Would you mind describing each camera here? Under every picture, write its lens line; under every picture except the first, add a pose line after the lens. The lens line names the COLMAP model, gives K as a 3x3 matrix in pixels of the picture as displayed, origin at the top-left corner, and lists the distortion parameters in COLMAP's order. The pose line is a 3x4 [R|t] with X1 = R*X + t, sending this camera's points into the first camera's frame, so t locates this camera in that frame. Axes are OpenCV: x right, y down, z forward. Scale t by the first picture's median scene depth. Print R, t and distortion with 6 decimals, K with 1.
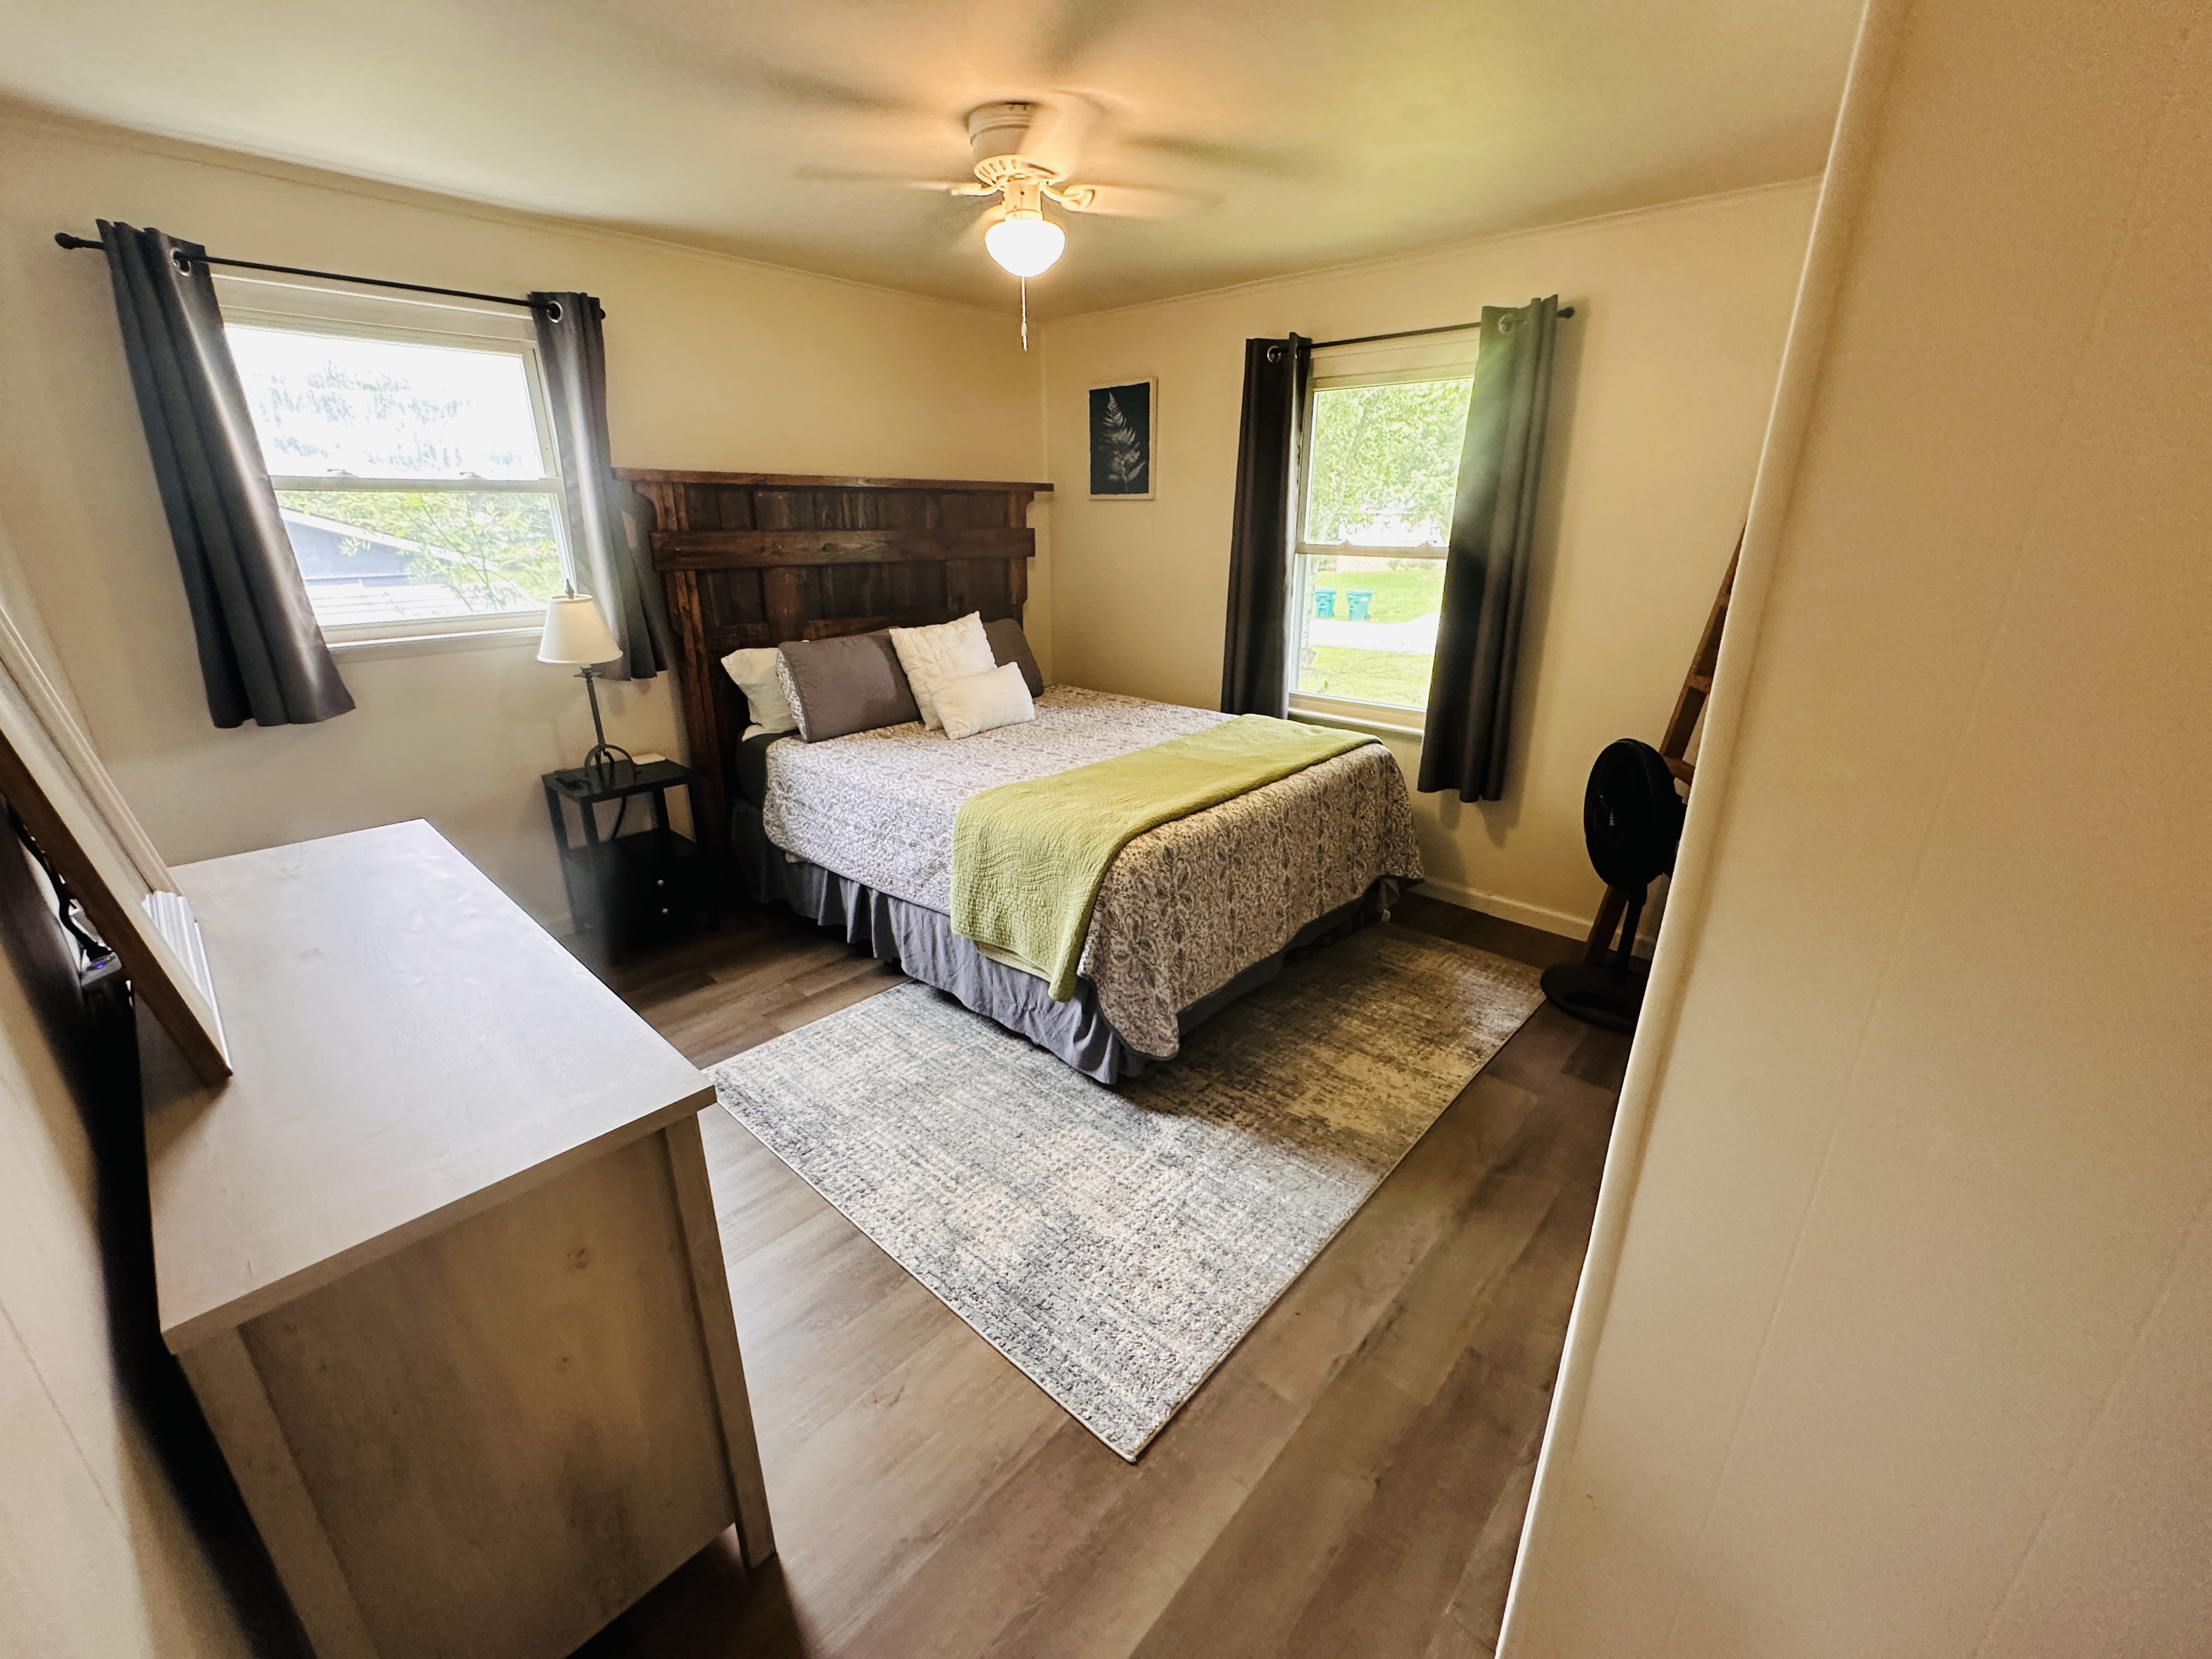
lens RADIAL K [[882.2, 0, 1103.5], [0, 882.2, 822.6], [0, 0, 1]] dist [-0.007486, 0.002233]
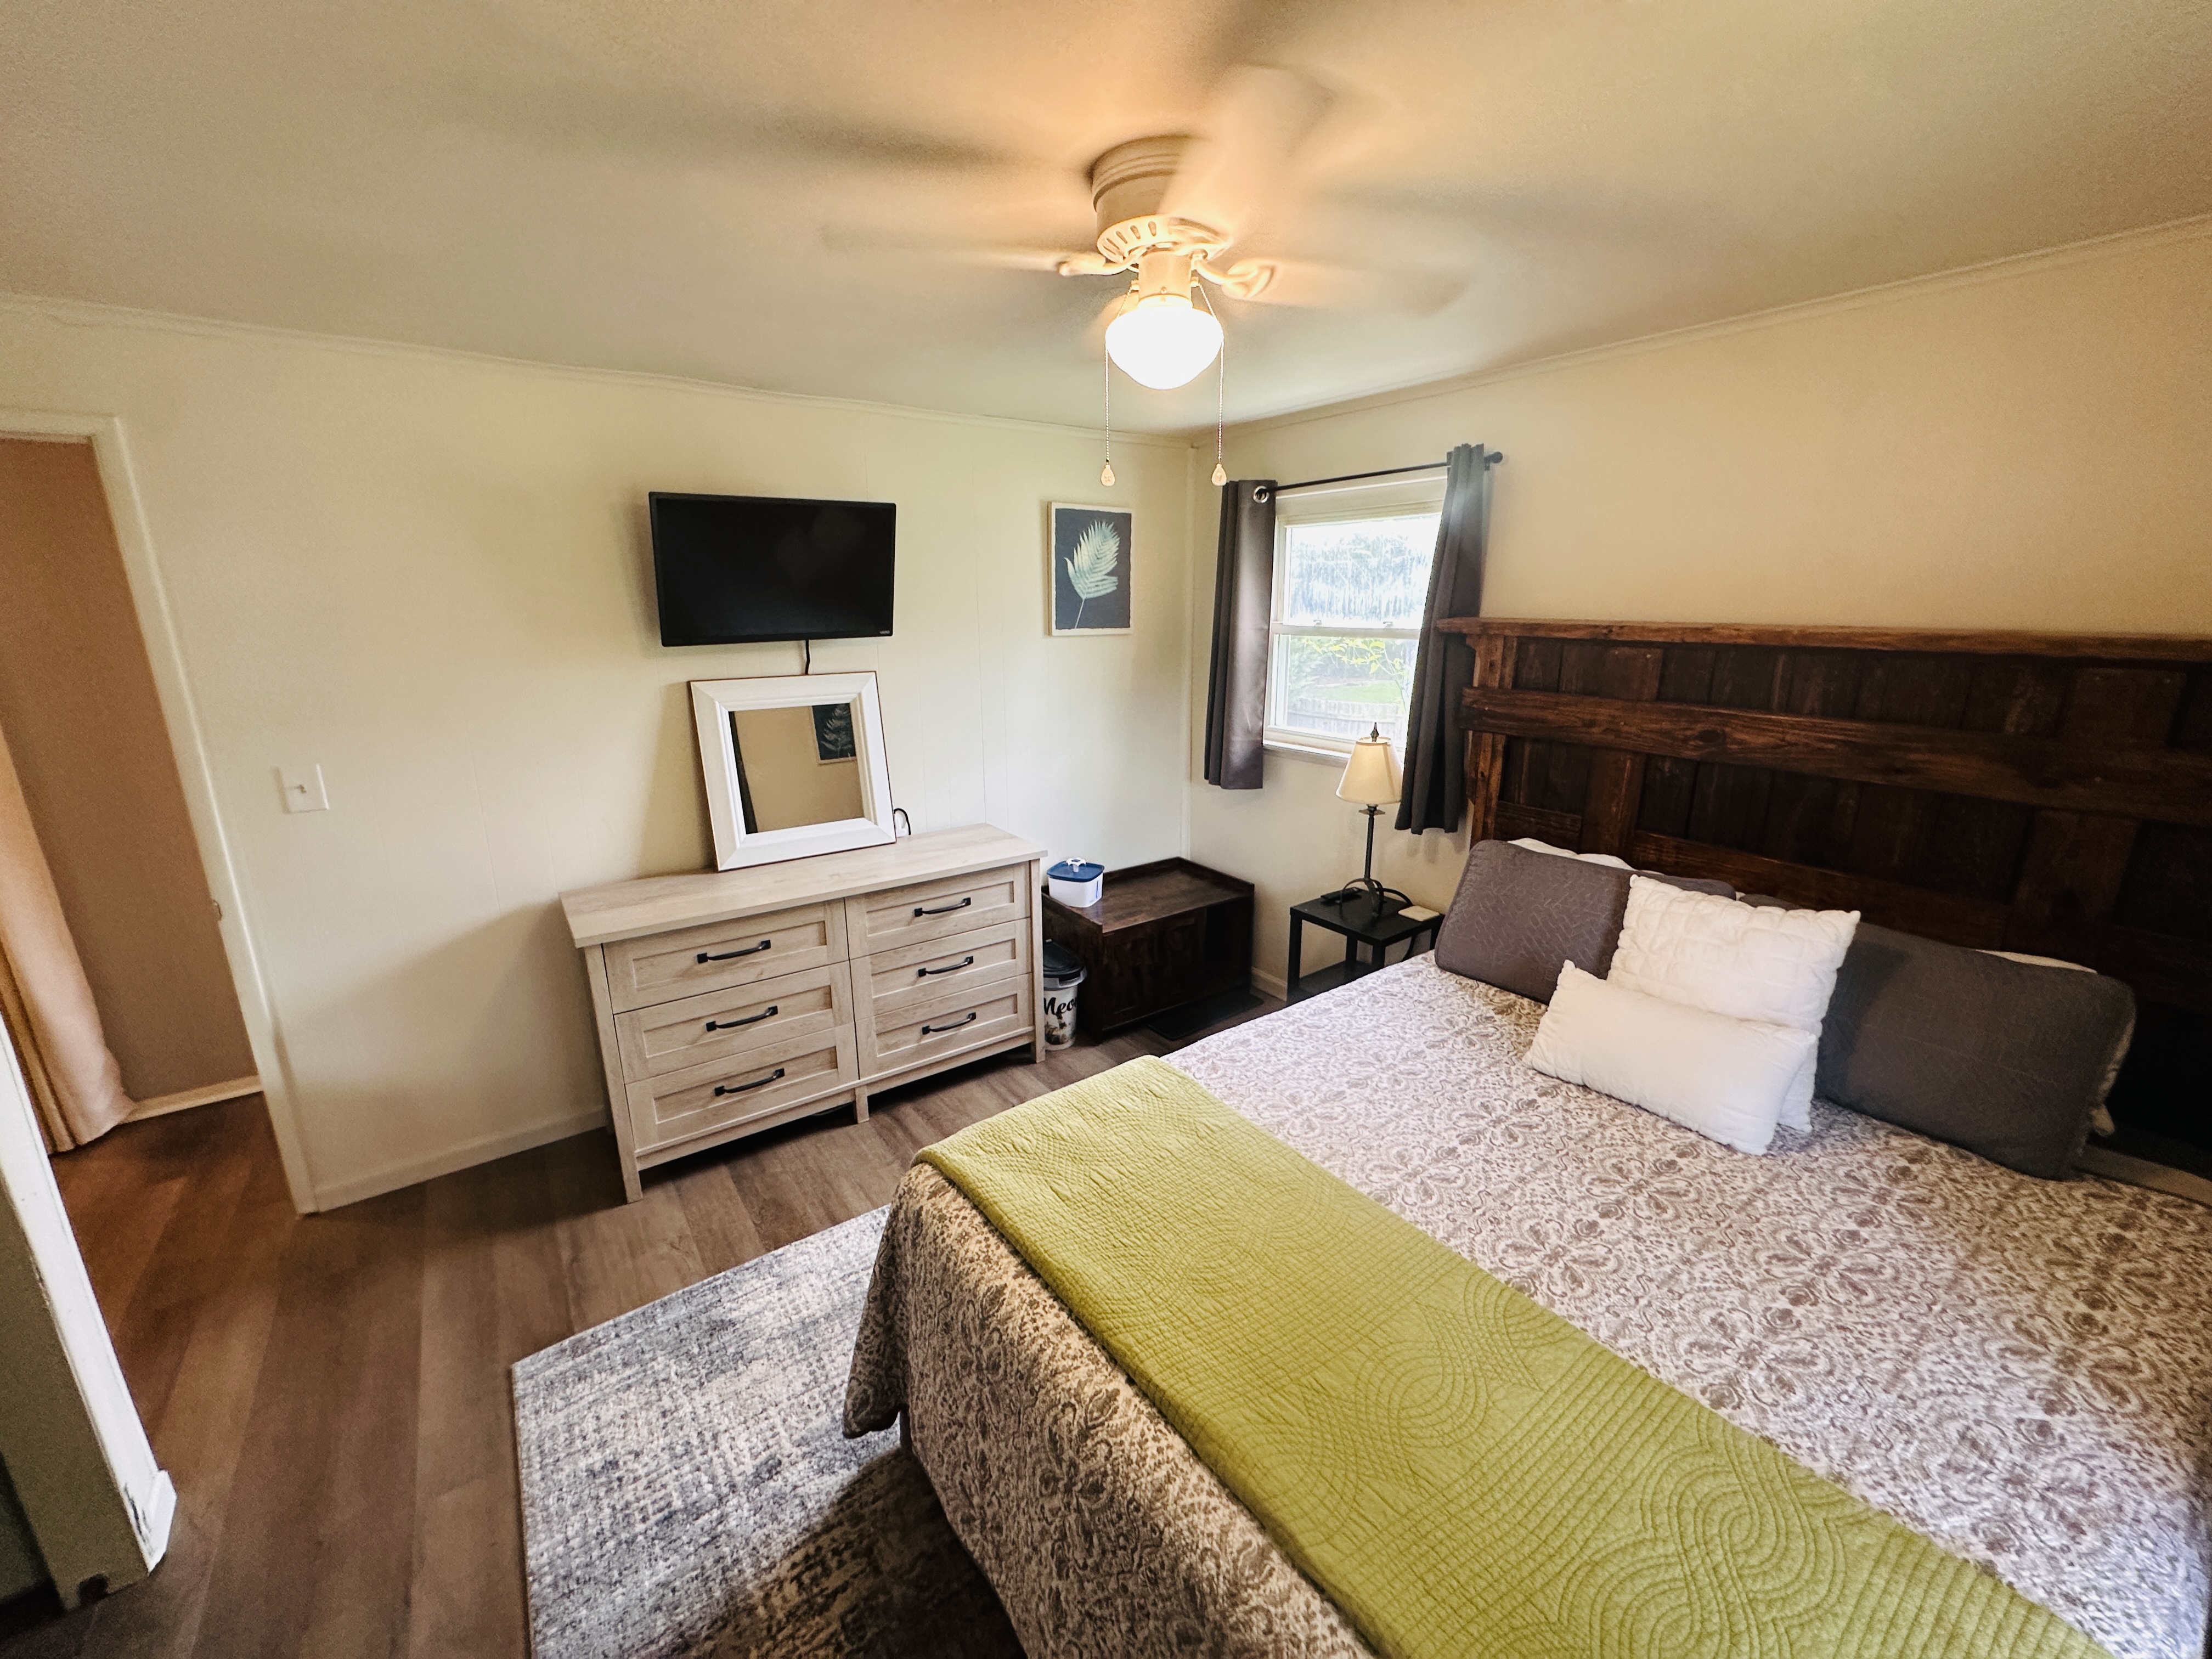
lens RADIAL K [[882.2, 0, 1106.0], [0, 882.2, 831.3], [0, 0, 1]] dist [-0.007486, 0.002233]
pose [[-0.198911, 0.251200, -0.947277, 0.595803], [-0.323264, 0.895675, 0.305395, -0.472418], [0.925167, 0.366967, -0.096955, 1.069926]]
